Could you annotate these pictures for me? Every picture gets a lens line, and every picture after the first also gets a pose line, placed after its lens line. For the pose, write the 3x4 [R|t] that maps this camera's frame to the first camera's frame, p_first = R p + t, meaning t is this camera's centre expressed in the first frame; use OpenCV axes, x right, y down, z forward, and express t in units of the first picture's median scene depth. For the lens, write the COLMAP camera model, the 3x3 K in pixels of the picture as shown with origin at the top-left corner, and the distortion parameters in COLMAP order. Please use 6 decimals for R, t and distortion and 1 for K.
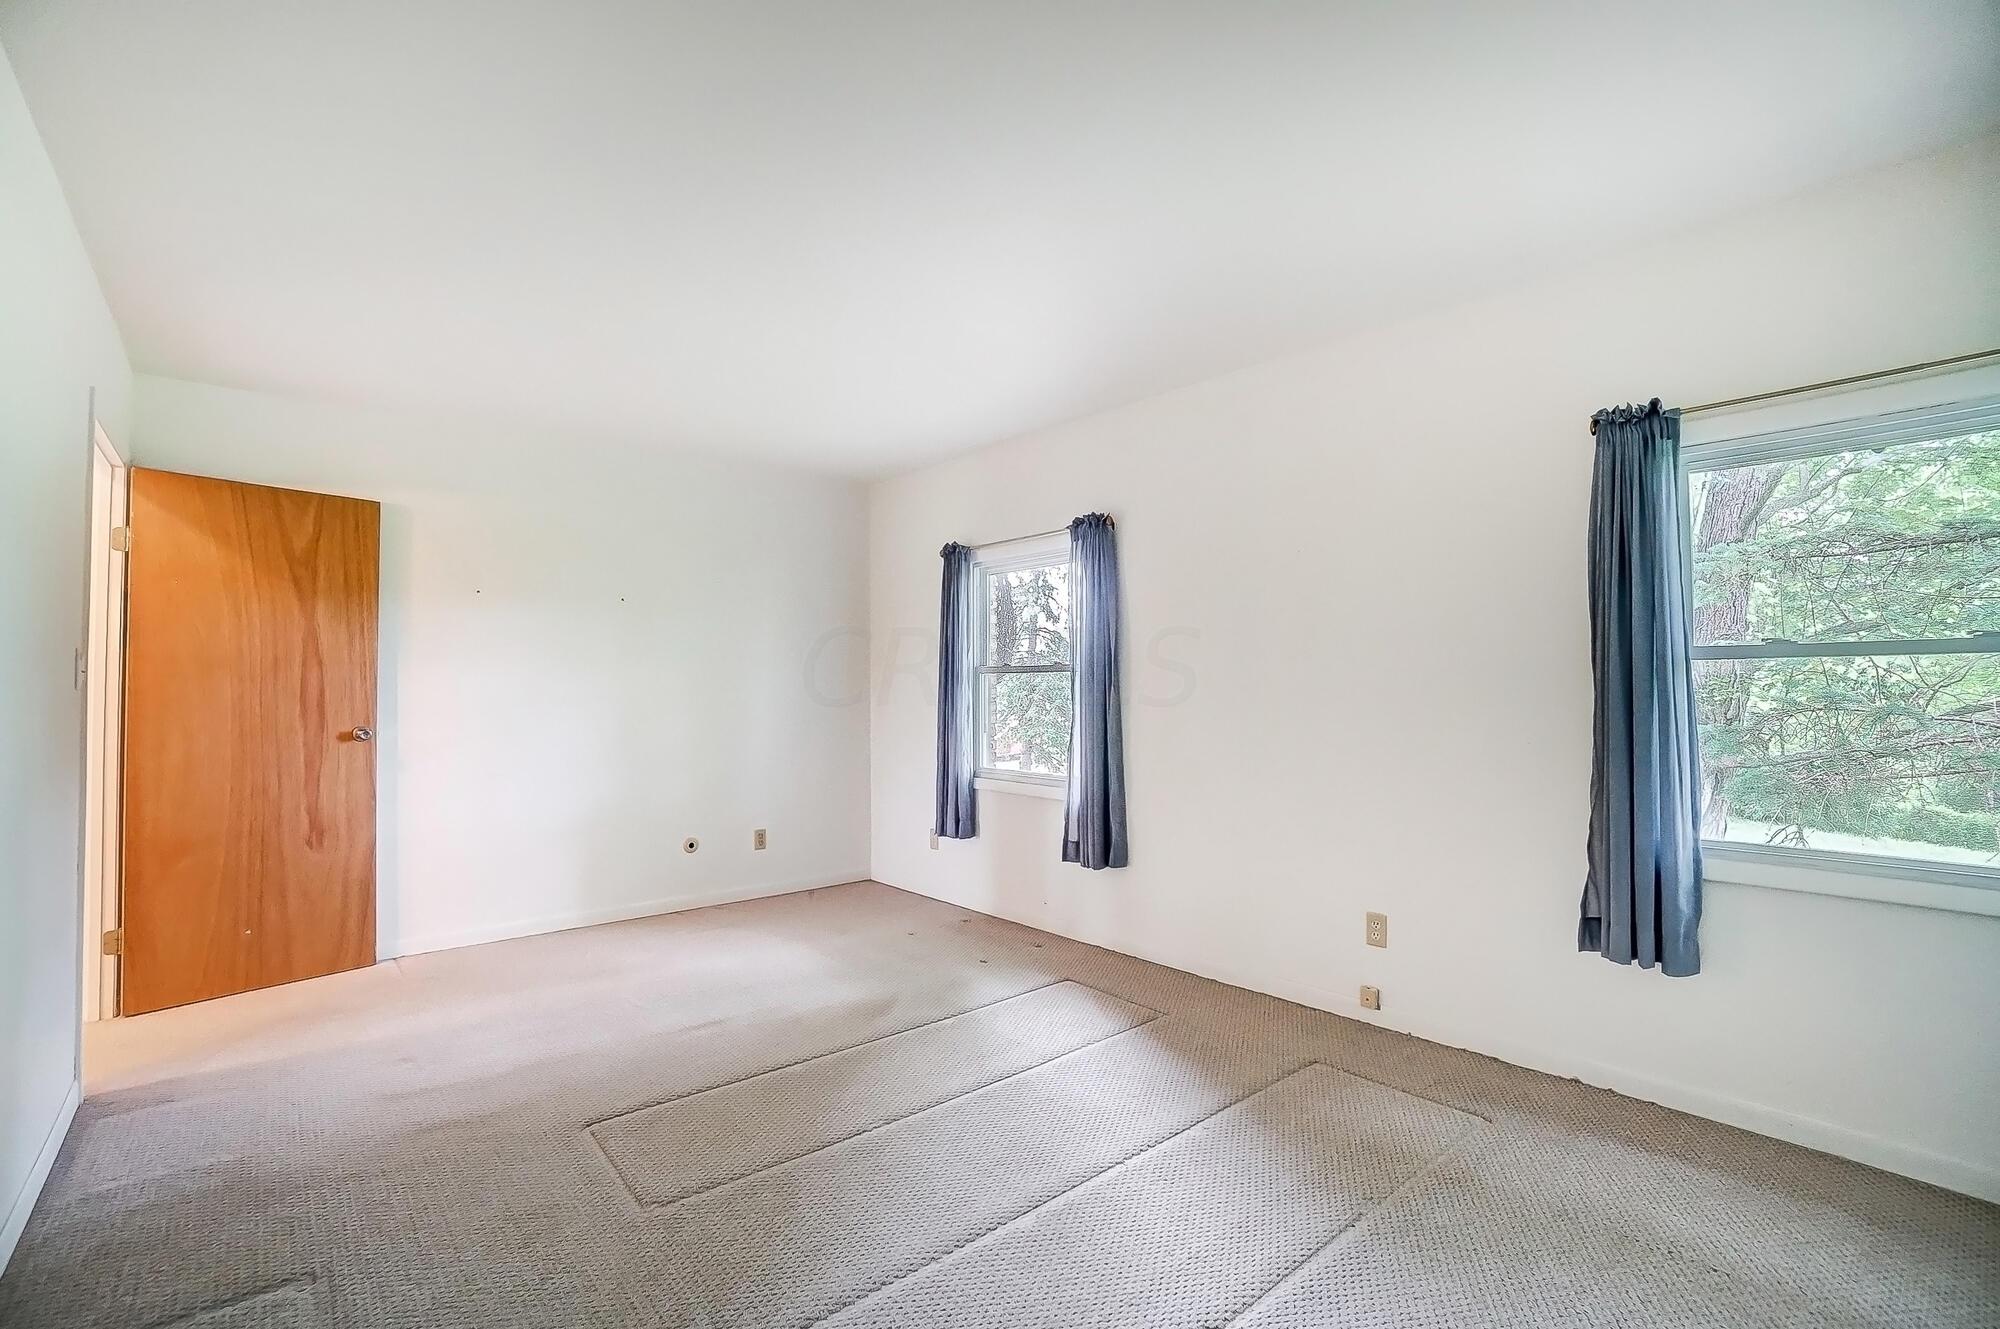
lens RADIAL K [[899.3, 0, 983.4], [0, 899.3, 676.3], [0, 0, 1]] dist [0.003678, 0.000975]
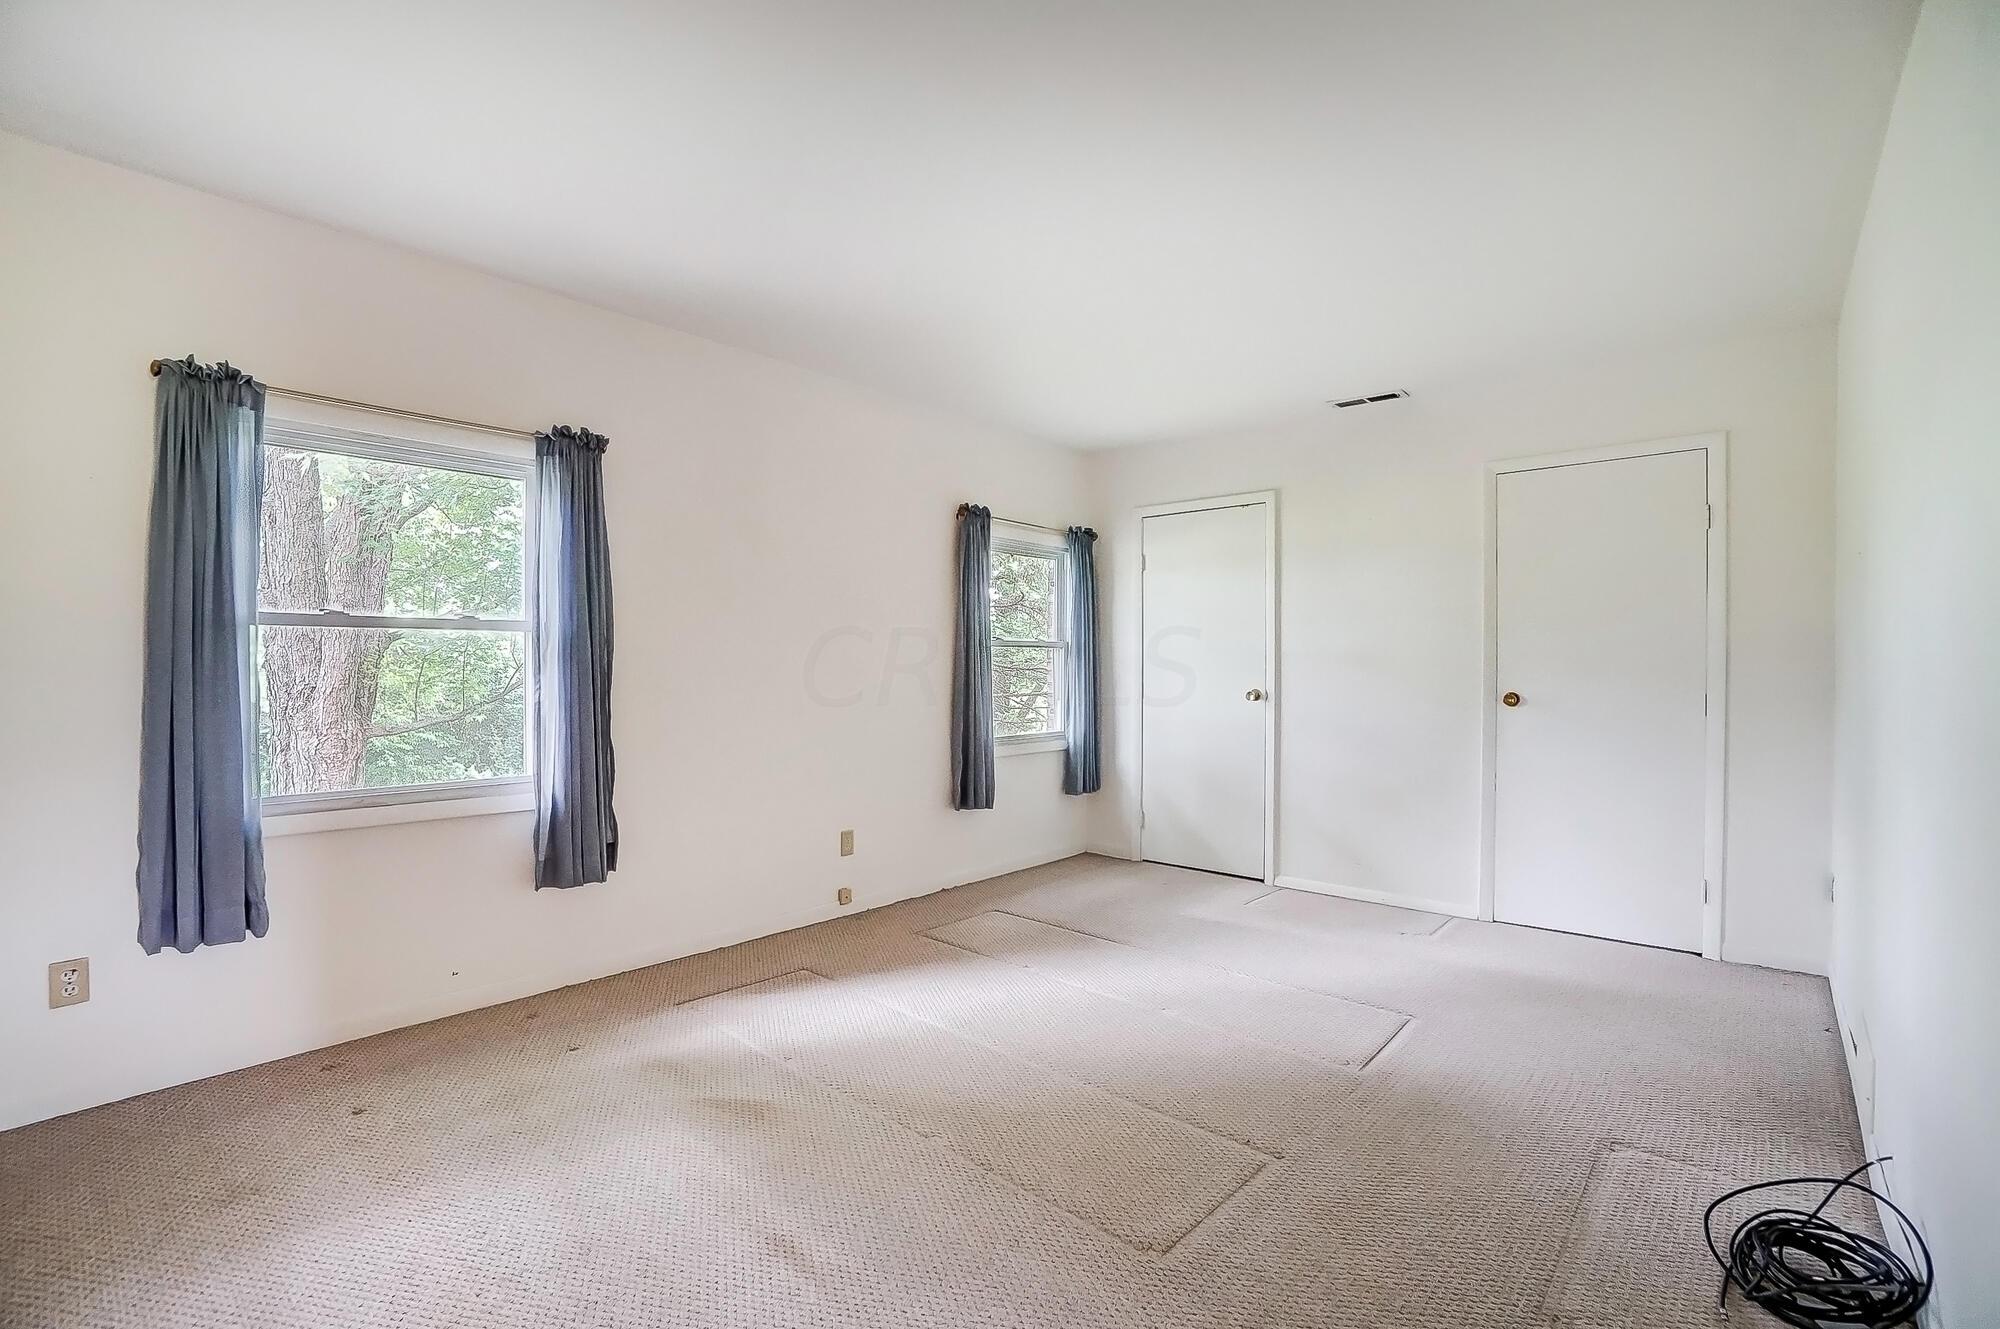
lens RADIAL K [[899.3, 0, 983.8], [0, 899.3, 667.9], [0, 0, 1]] dist [0.003678, 0.000975]
pose [[-0.124731, -0.003993, 0.992183, -0.841844], [-0.027286, 0.999627, 0.000593, 0.016710], [-0.991815, -0.026999, -0.124794, 0.910255]]
